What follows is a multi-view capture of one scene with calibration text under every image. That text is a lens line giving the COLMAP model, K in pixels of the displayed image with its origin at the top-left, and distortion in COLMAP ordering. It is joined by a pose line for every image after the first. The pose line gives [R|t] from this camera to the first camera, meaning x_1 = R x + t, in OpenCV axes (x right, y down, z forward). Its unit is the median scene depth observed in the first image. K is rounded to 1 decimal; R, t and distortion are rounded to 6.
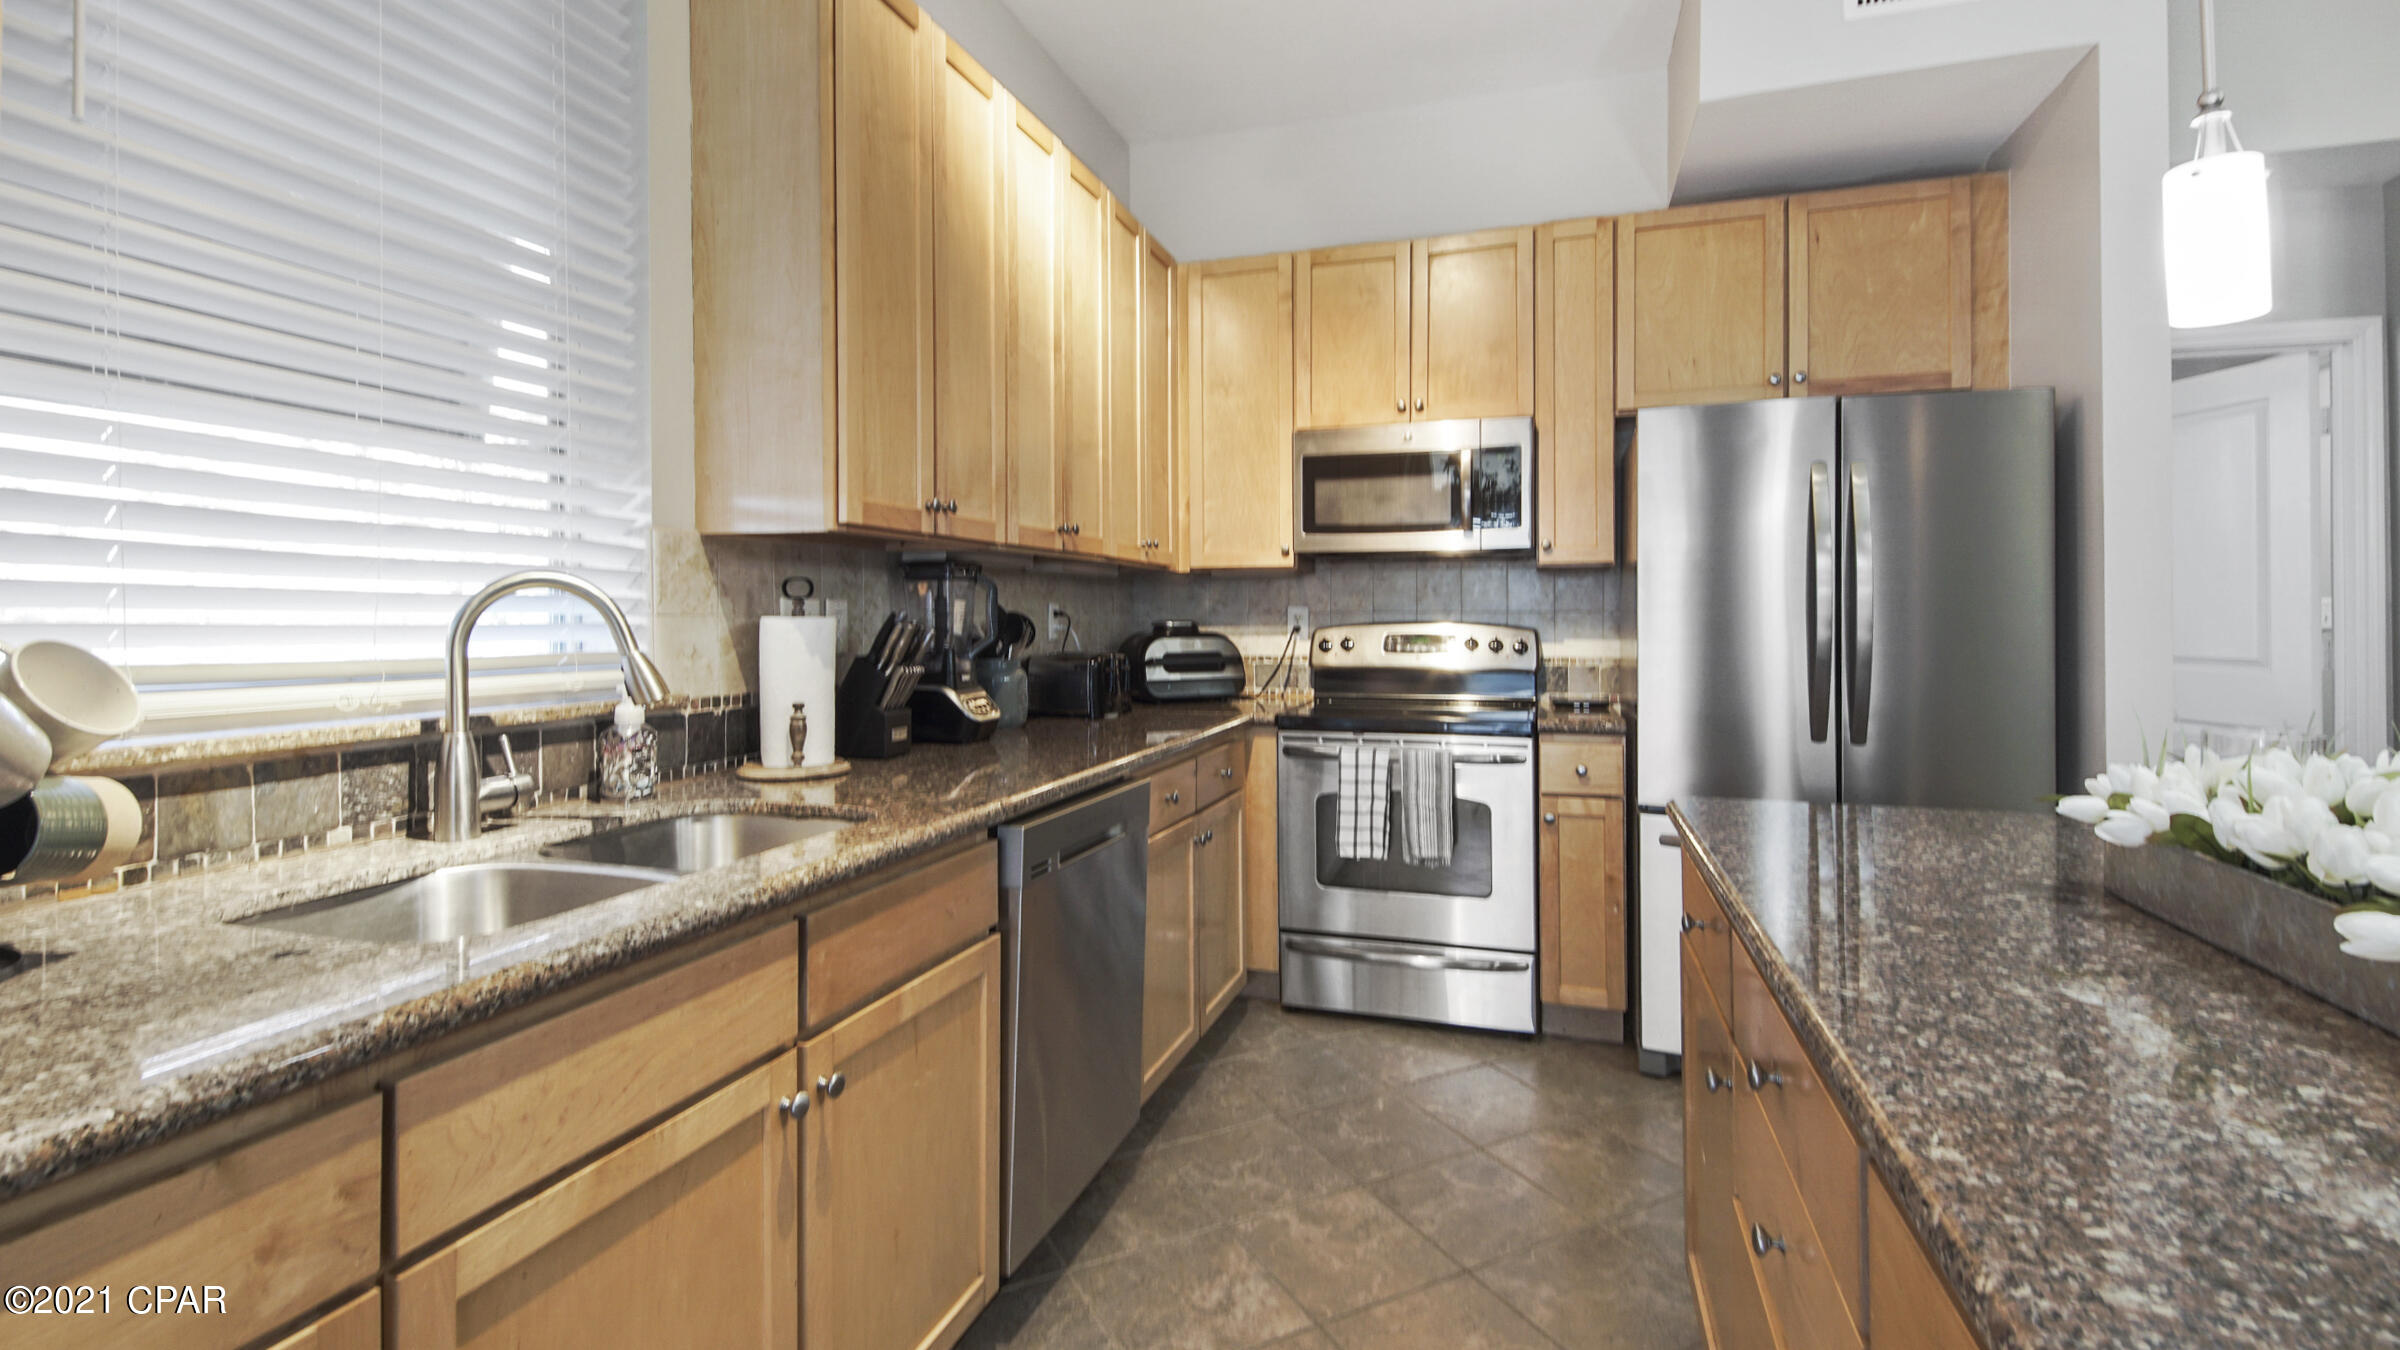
lens RADIAL K [[1112.4, 0, 1208.8], [0, 1112.4, 606.9], [0, 0, 1]] dist [0.118818, -0.000038]
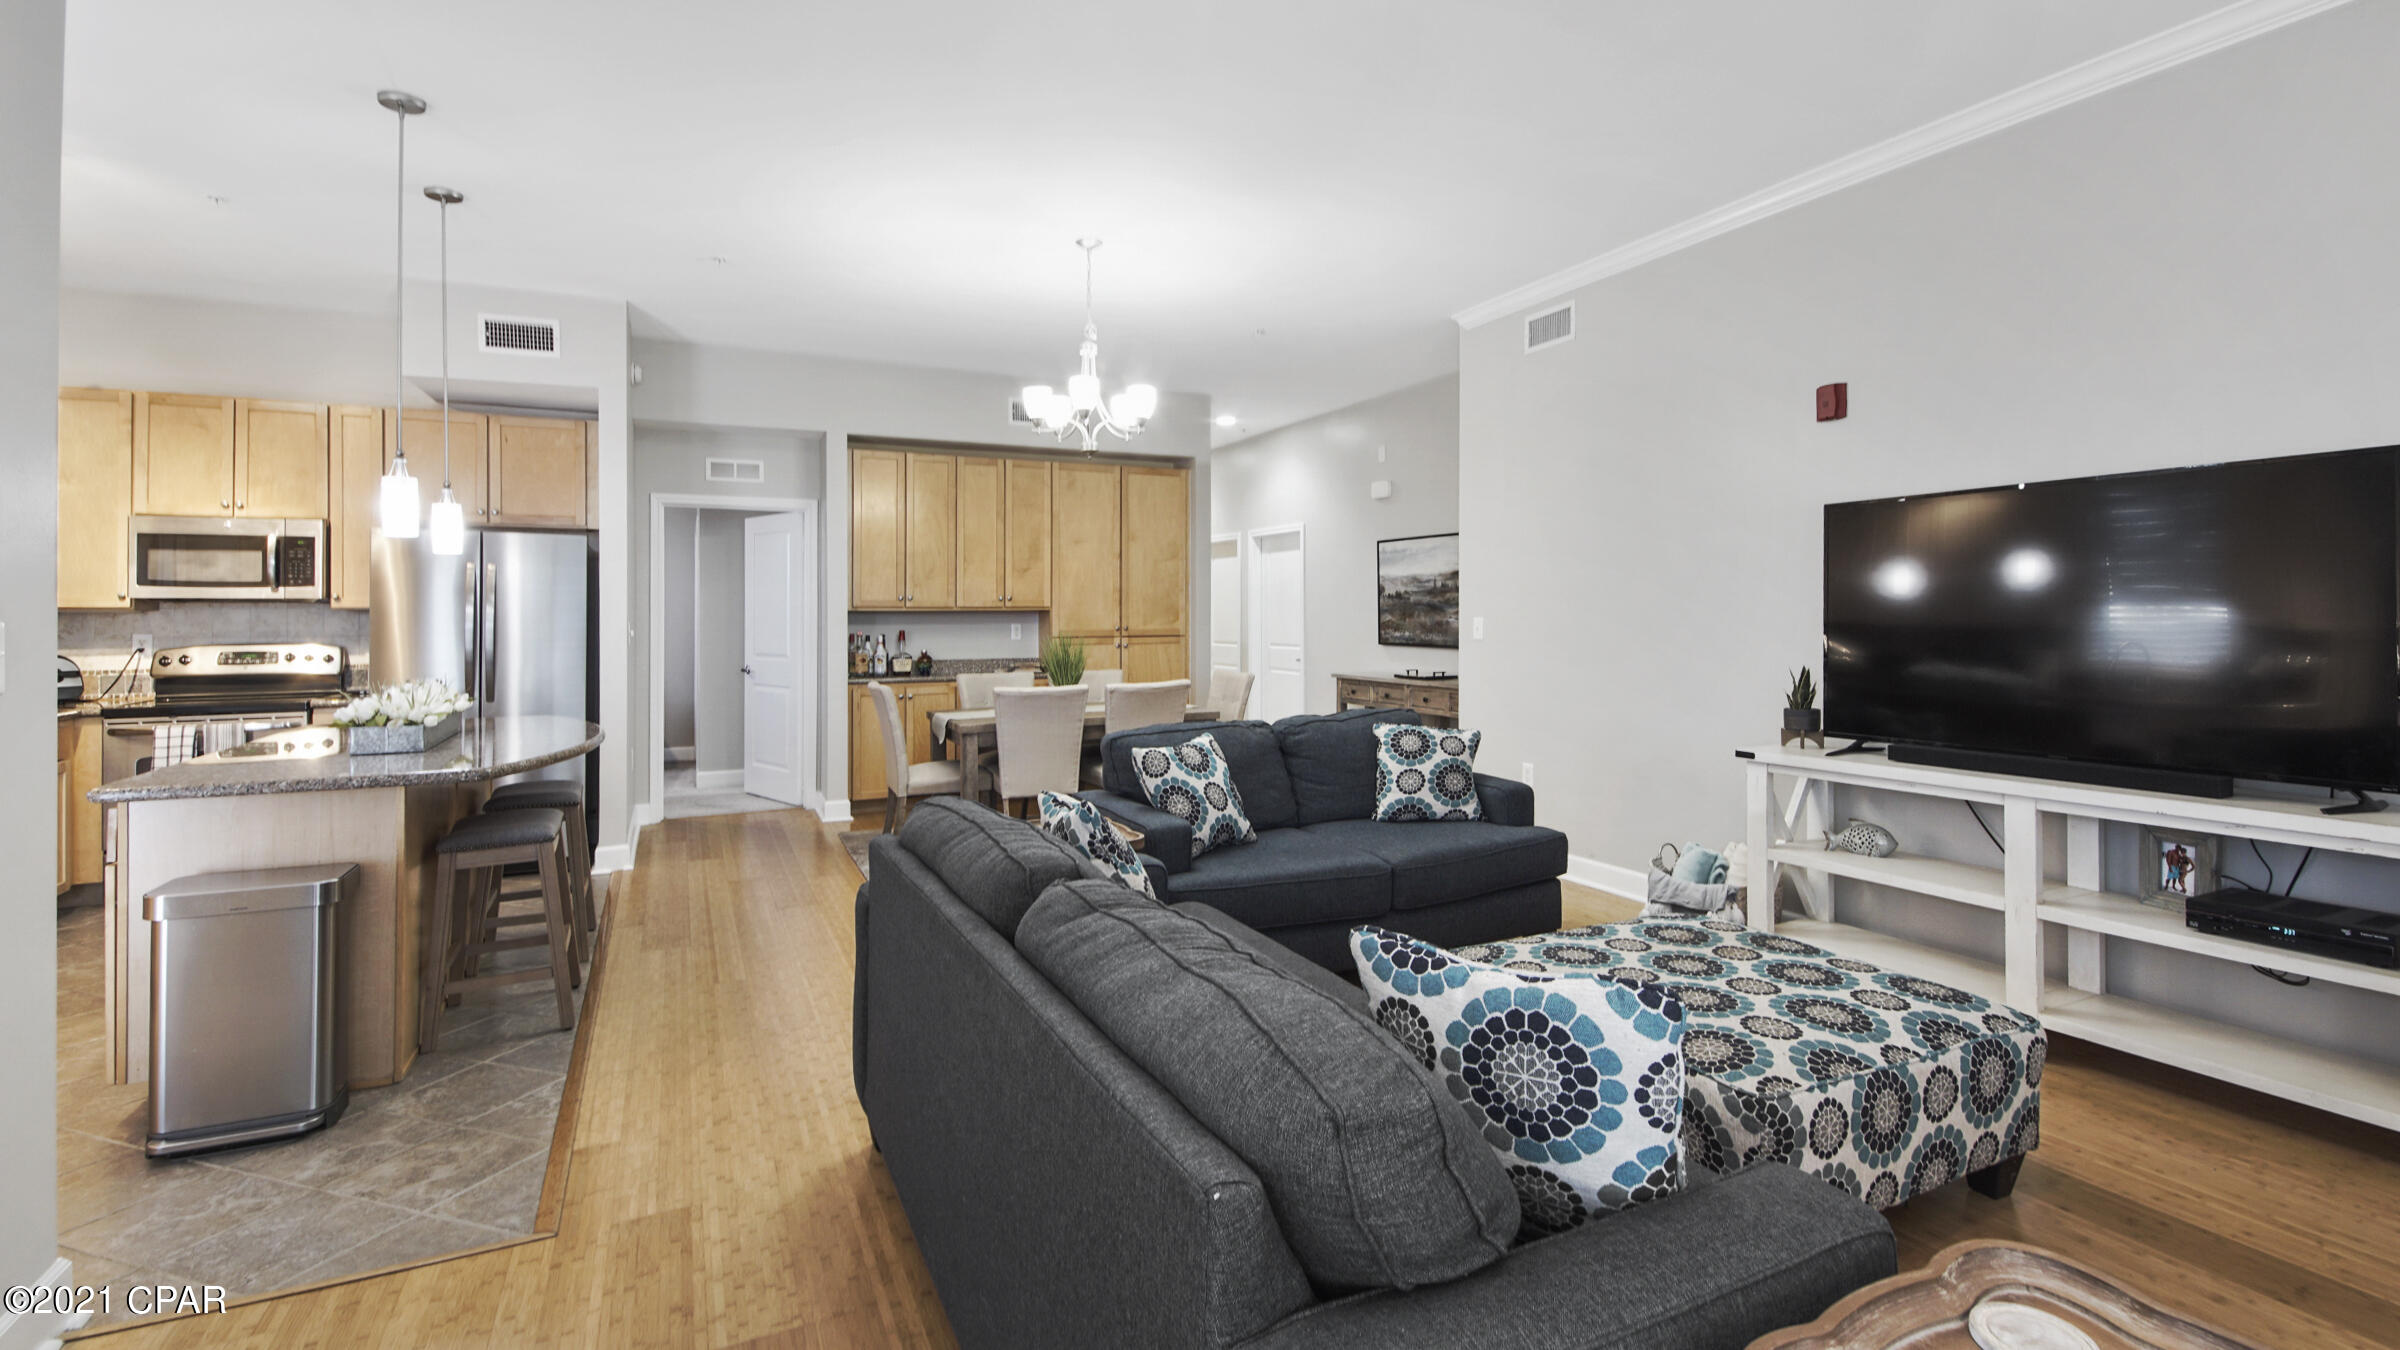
lens RADIAL K [[1078.7, 0, 1201.7], [0, 1078.7, 604.1], [0, 0, 1]] dist [-0.002335, -0.000223]
pose [[0.729608, 0.006373, 0.683836, 0.139966], [-0.002003, 0.999972, -0.007181, -0.033901], [-0.683863, 0.003870, 0.729601, -0.995034]]
